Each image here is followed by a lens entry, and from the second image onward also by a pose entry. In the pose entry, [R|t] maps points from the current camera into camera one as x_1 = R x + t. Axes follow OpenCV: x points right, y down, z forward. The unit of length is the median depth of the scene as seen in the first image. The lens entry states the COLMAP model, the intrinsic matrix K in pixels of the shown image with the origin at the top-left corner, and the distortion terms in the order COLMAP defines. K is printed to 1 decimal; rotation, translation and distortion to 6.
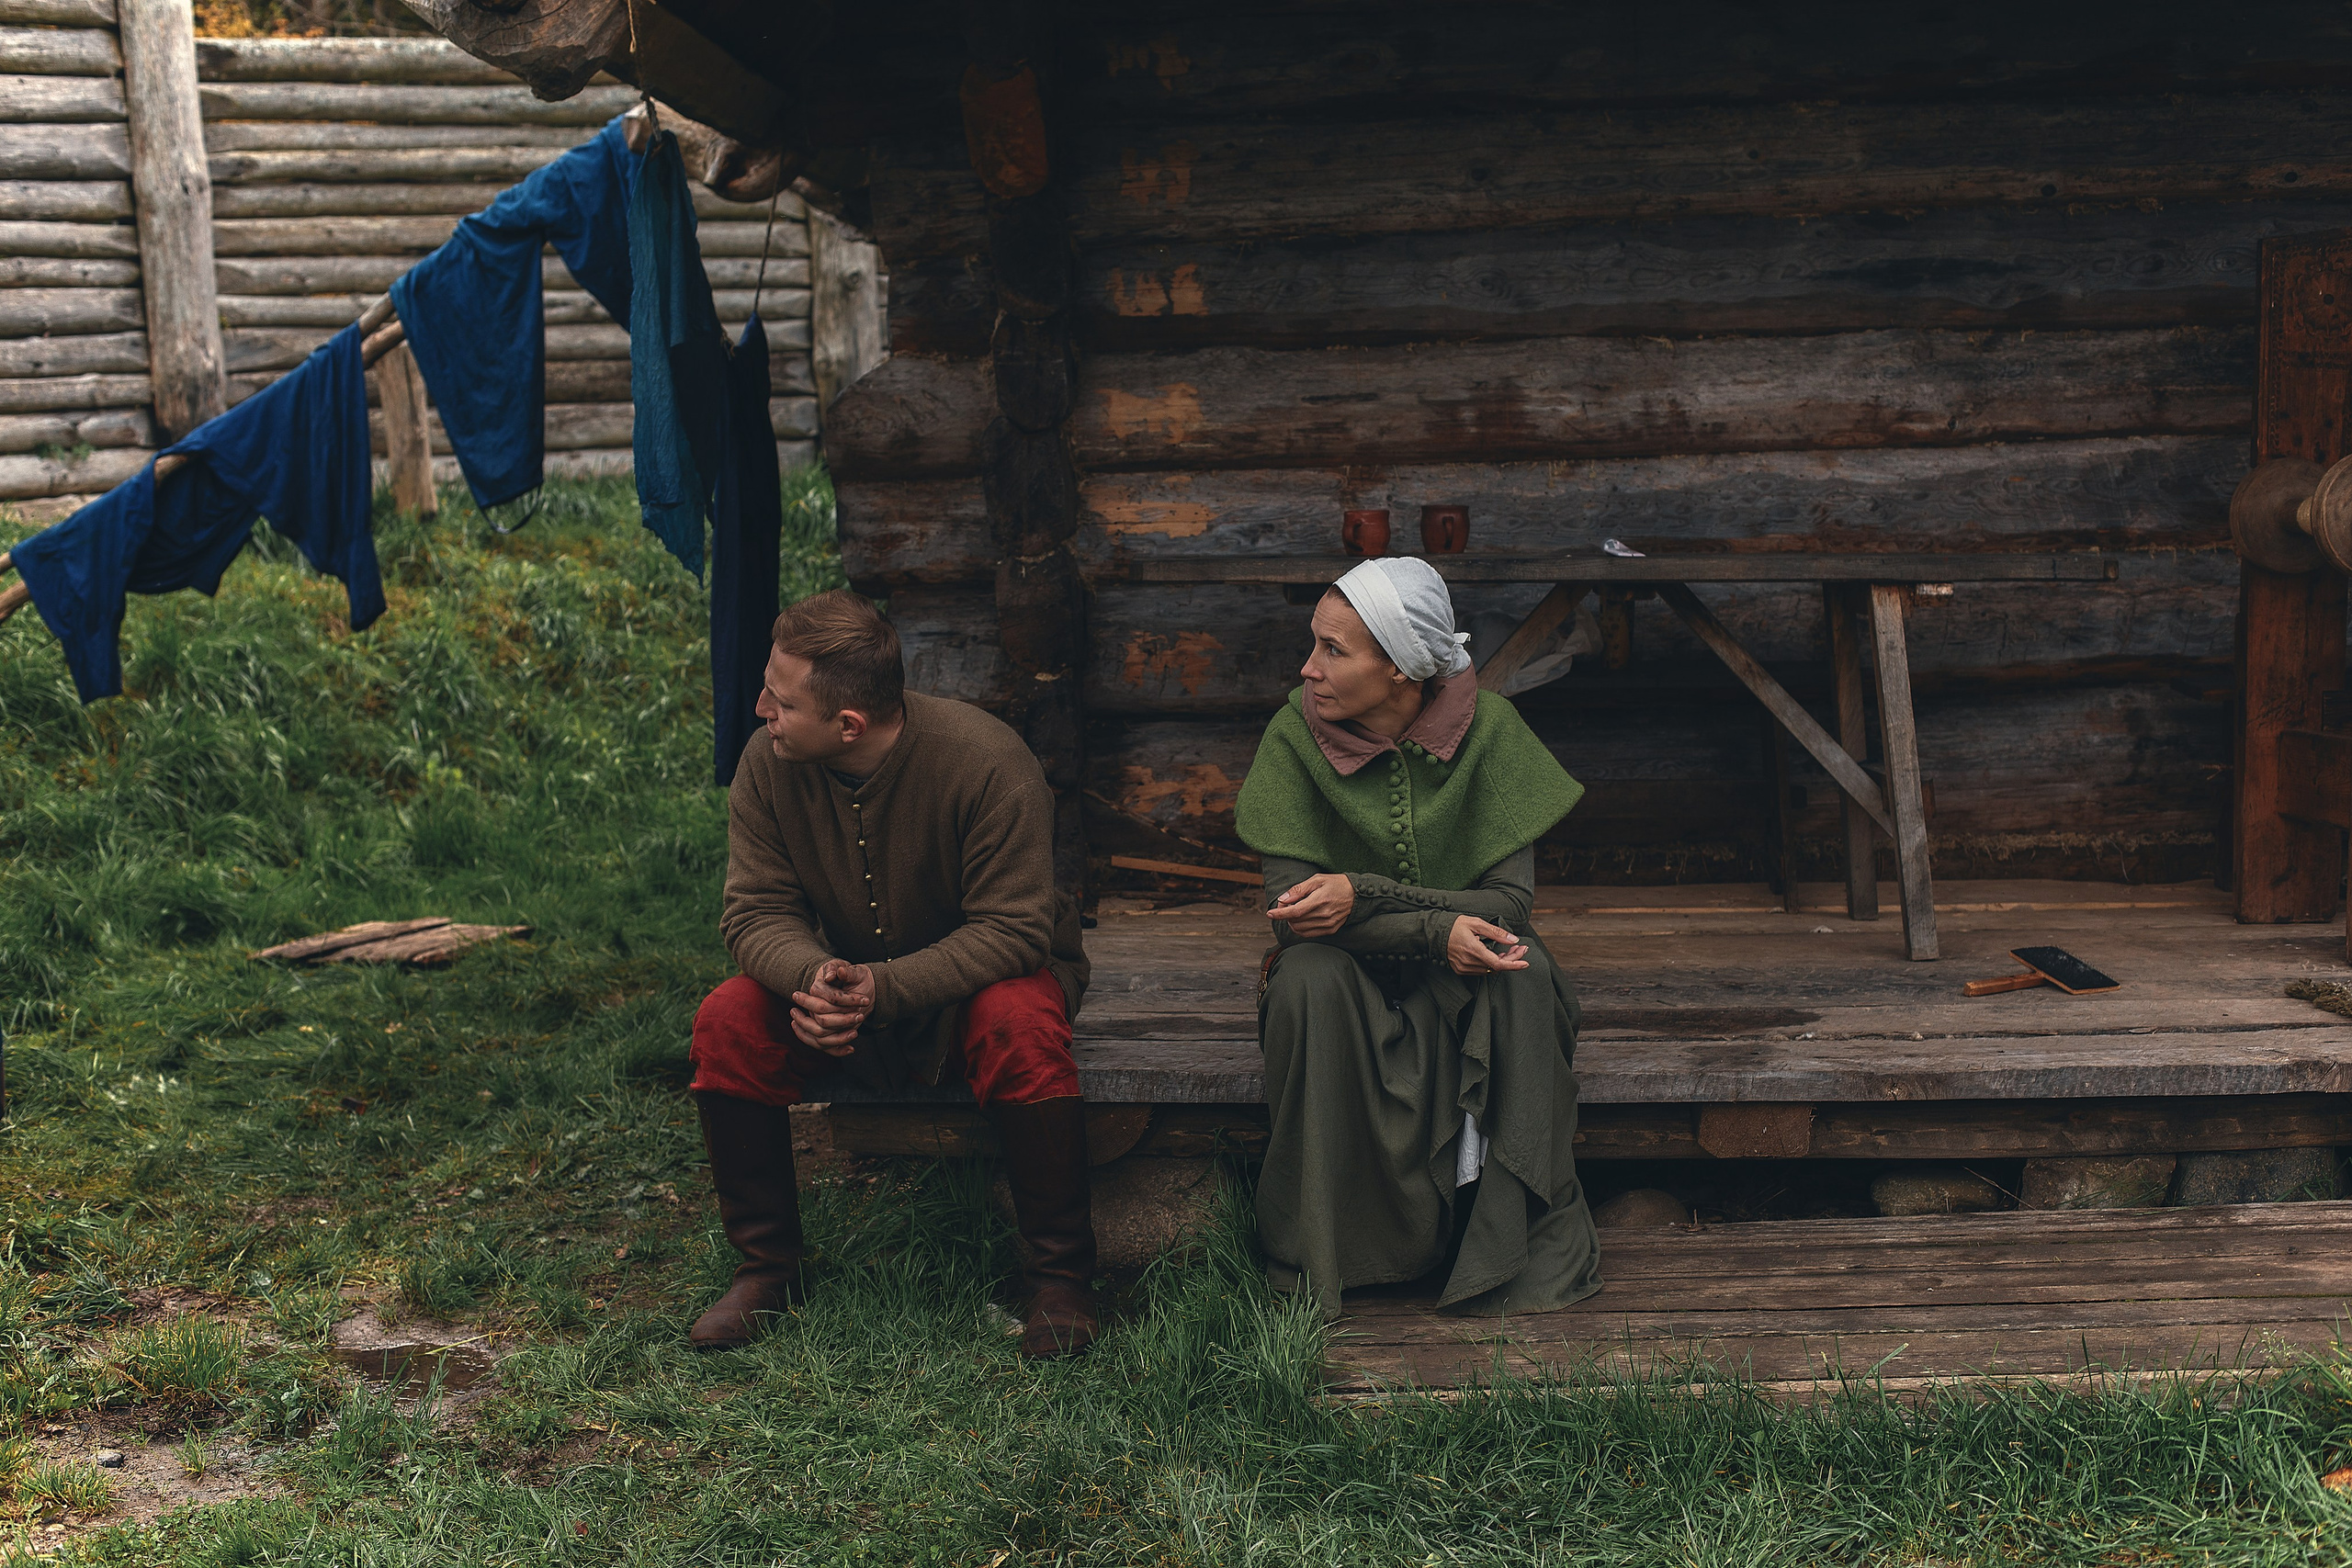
lens RADIAL K [[3526.4, 0, 1176.7], [0, 3526.4, 843.3], [0, 0, 1]] dist [-0.128244, 0.020118]
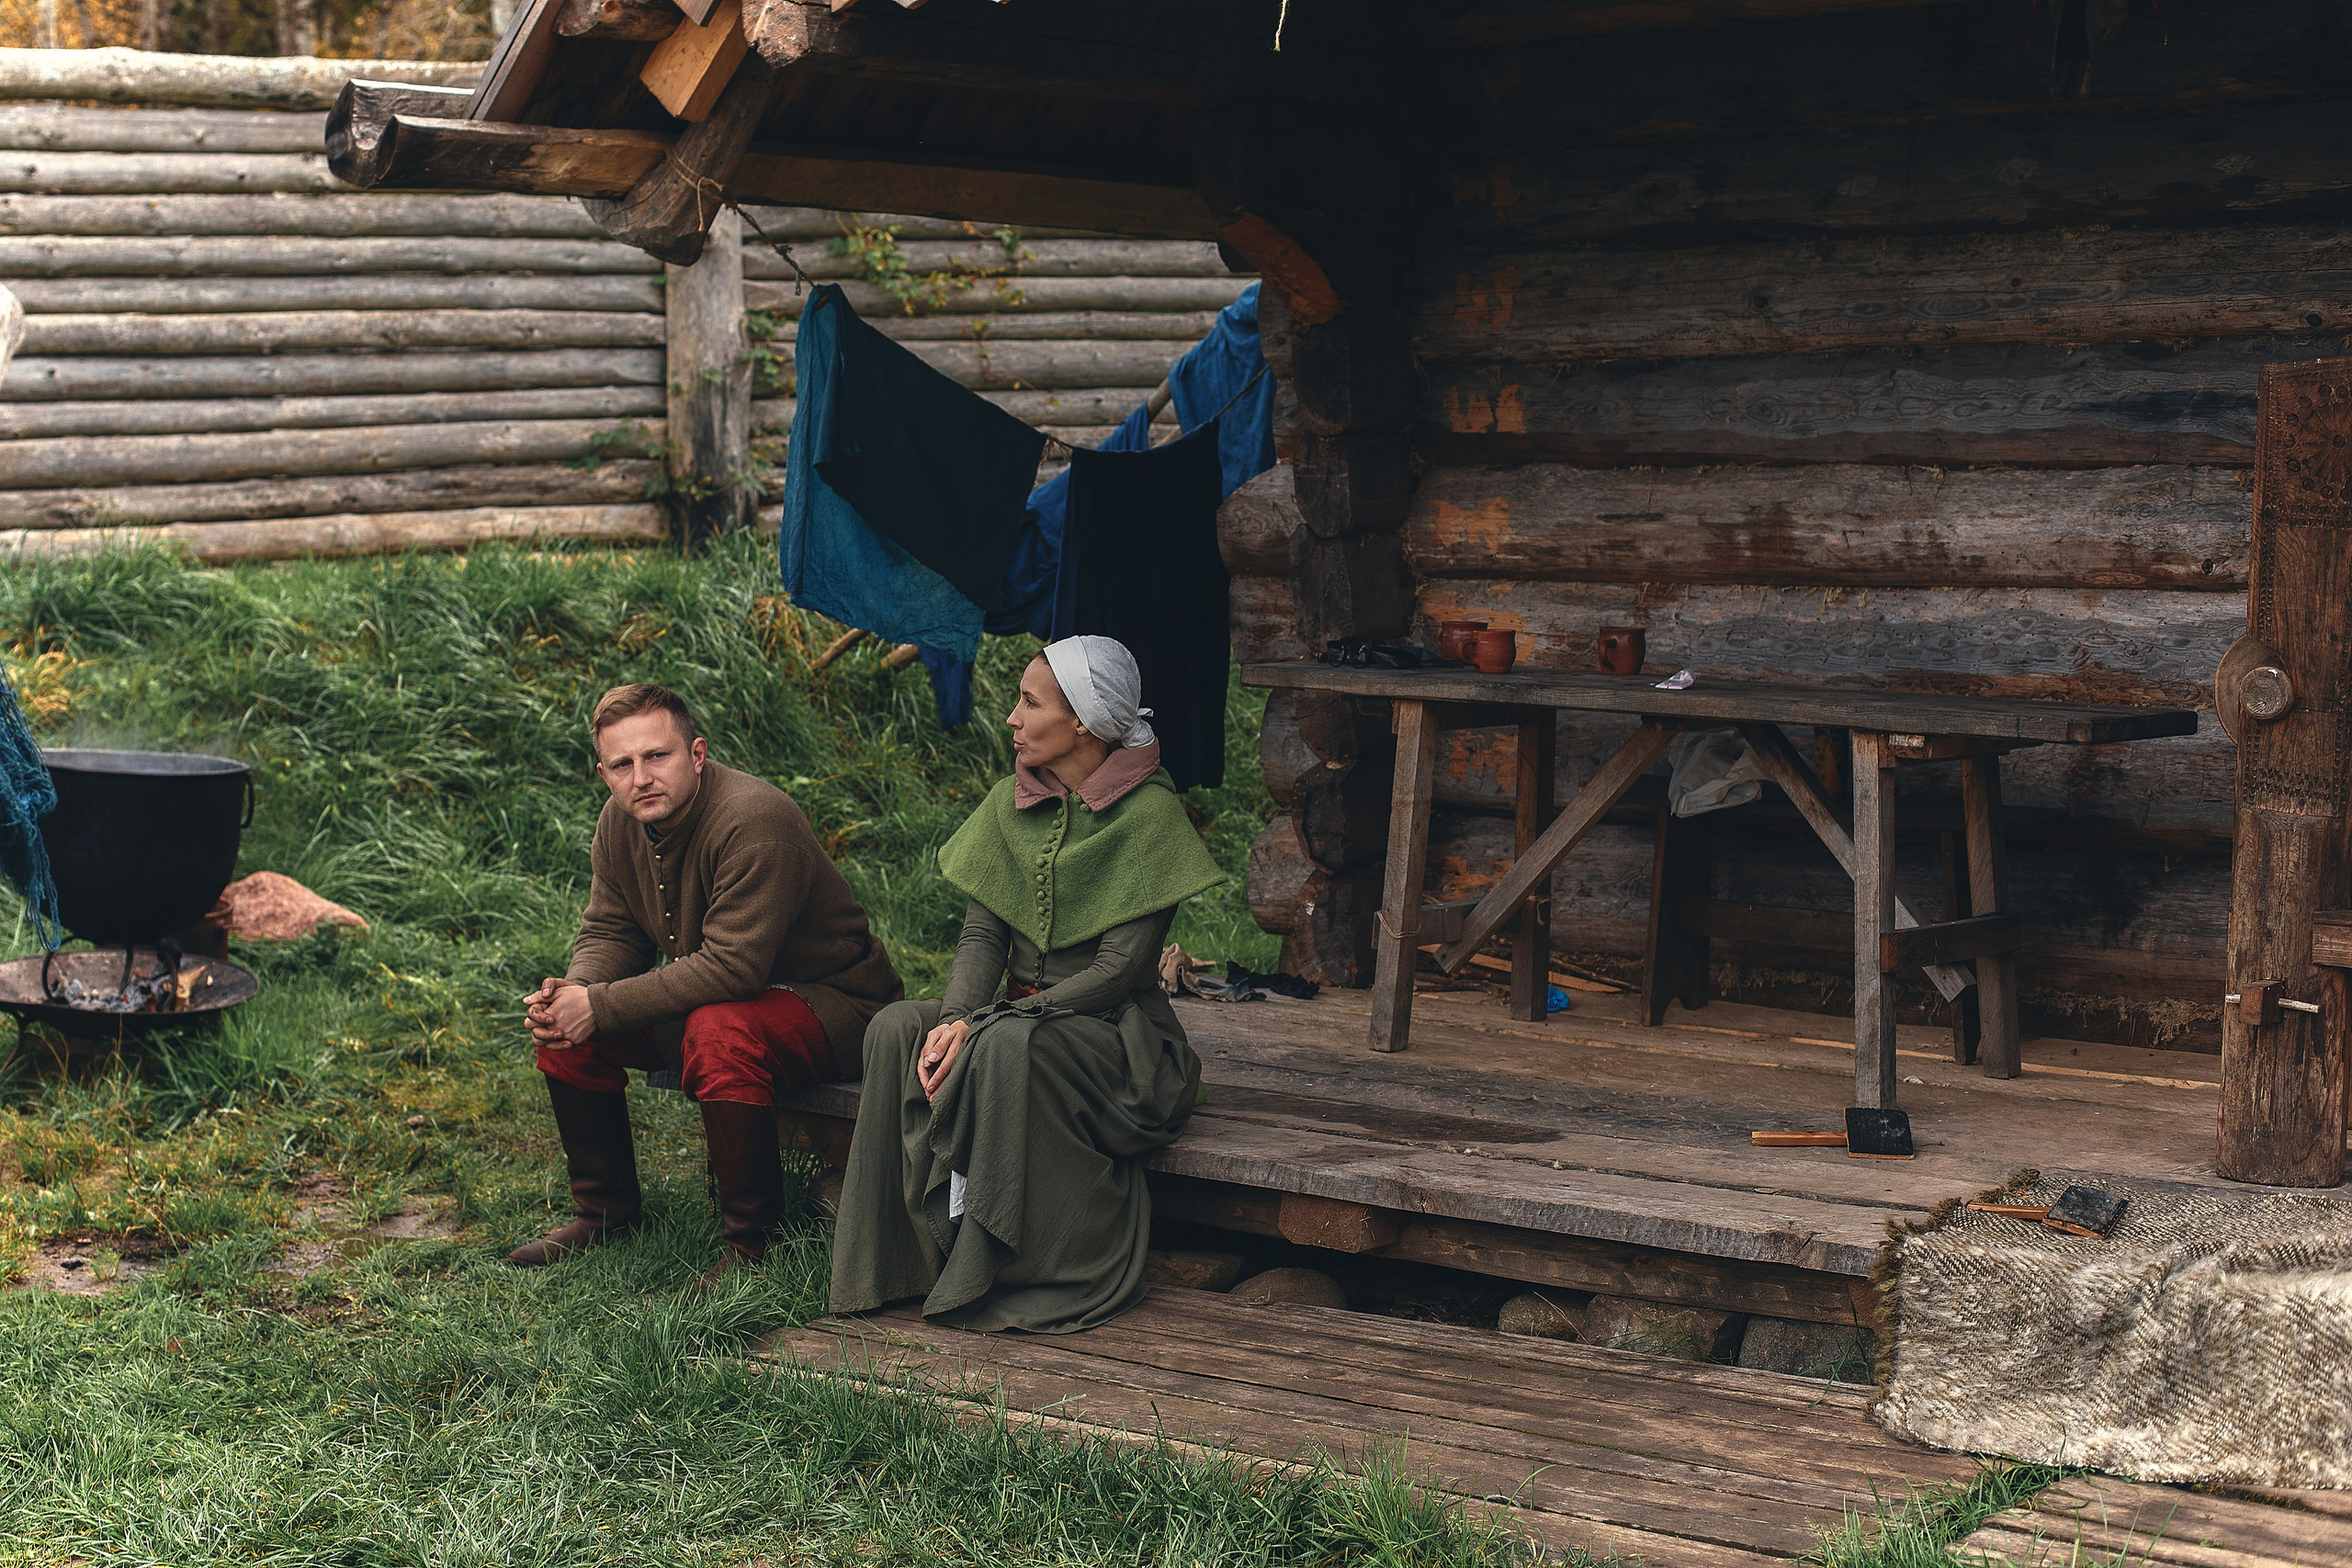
lens RADIAL K [[4133.4, 0, 1176.0], [0, 4133.4, 784.0], [0, 0, 1]] dist [-0.136462, 0.132944]
pose [[0.799485, 0.076140, -0.595840, 0.665174], [-0.091932, 0.995758, 0.003891, -0.041129], [0.593609, 0.051666, 0.803093, -0.045446]]
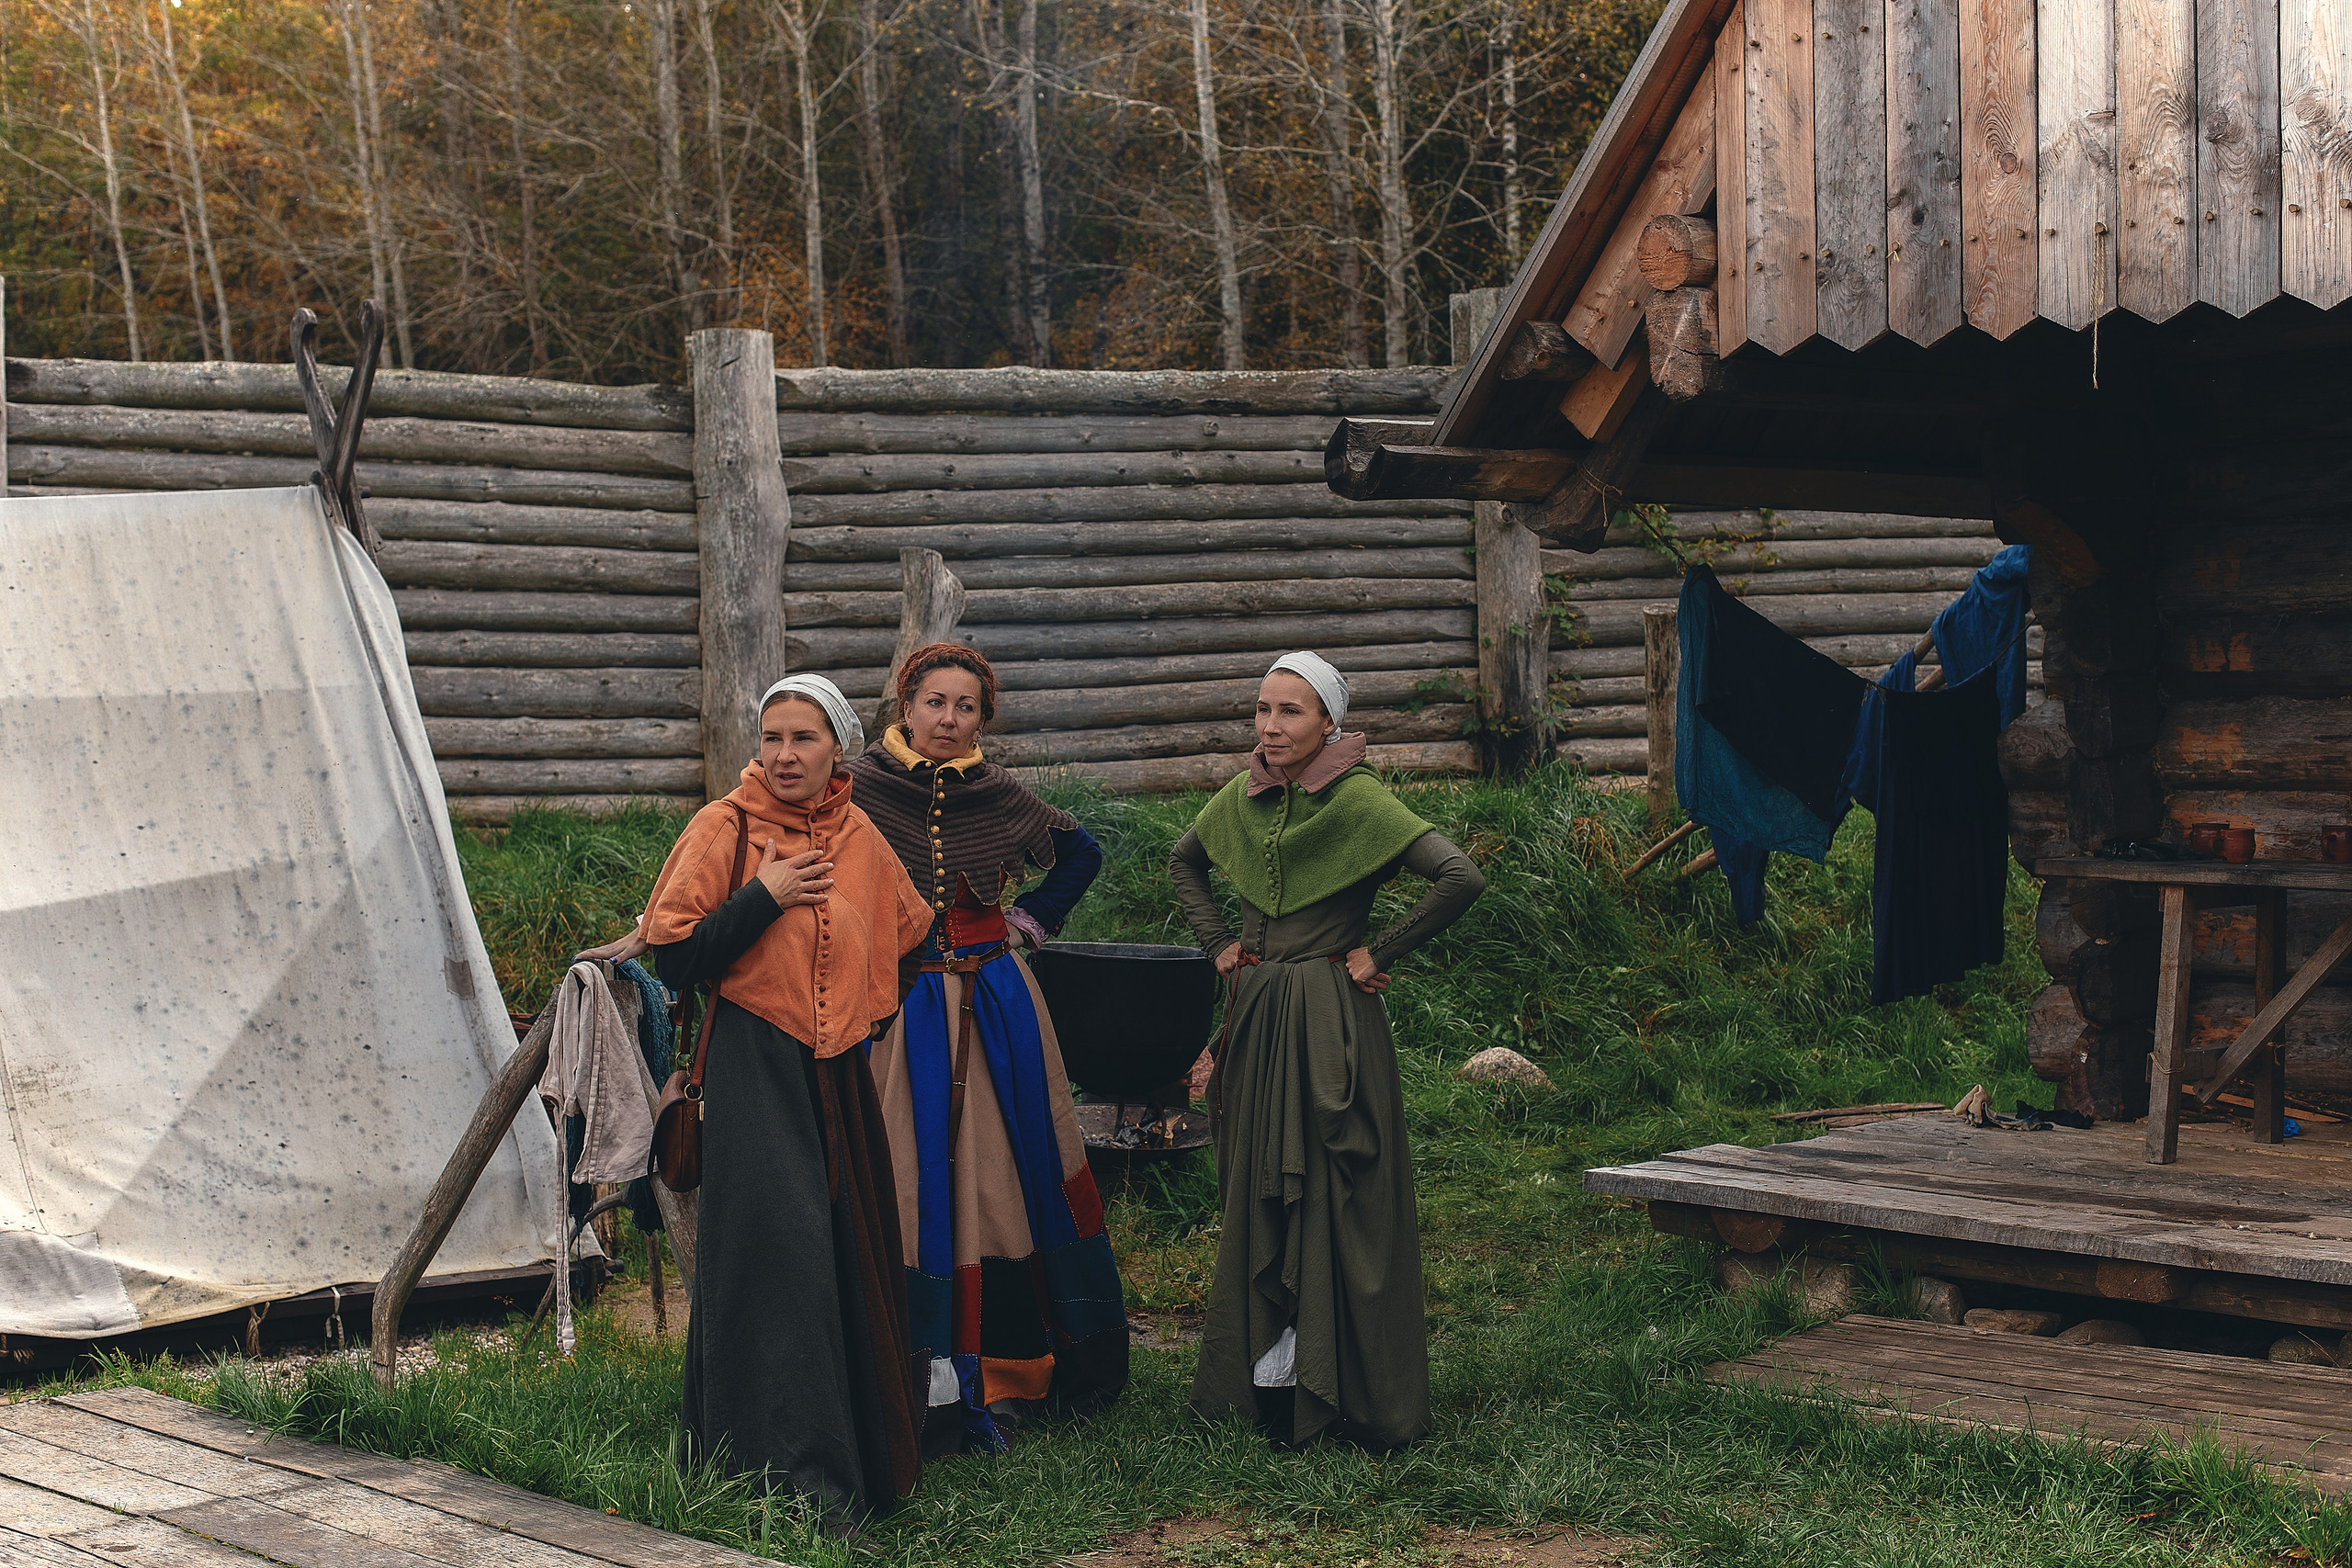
lens RADIAL K [[4133.4, 0, 1176.0], [0, 4133.4, 784.0], [0, 0, 1]] dist [-0.136462, 0.132944]
pose [[0.703915, 0.030356, -0.709635, 0.803189], [-0.083127, 0.995741, -0.039863, -0.015204], [0.705403, 0.087050, 0.703441, -0.343497]]
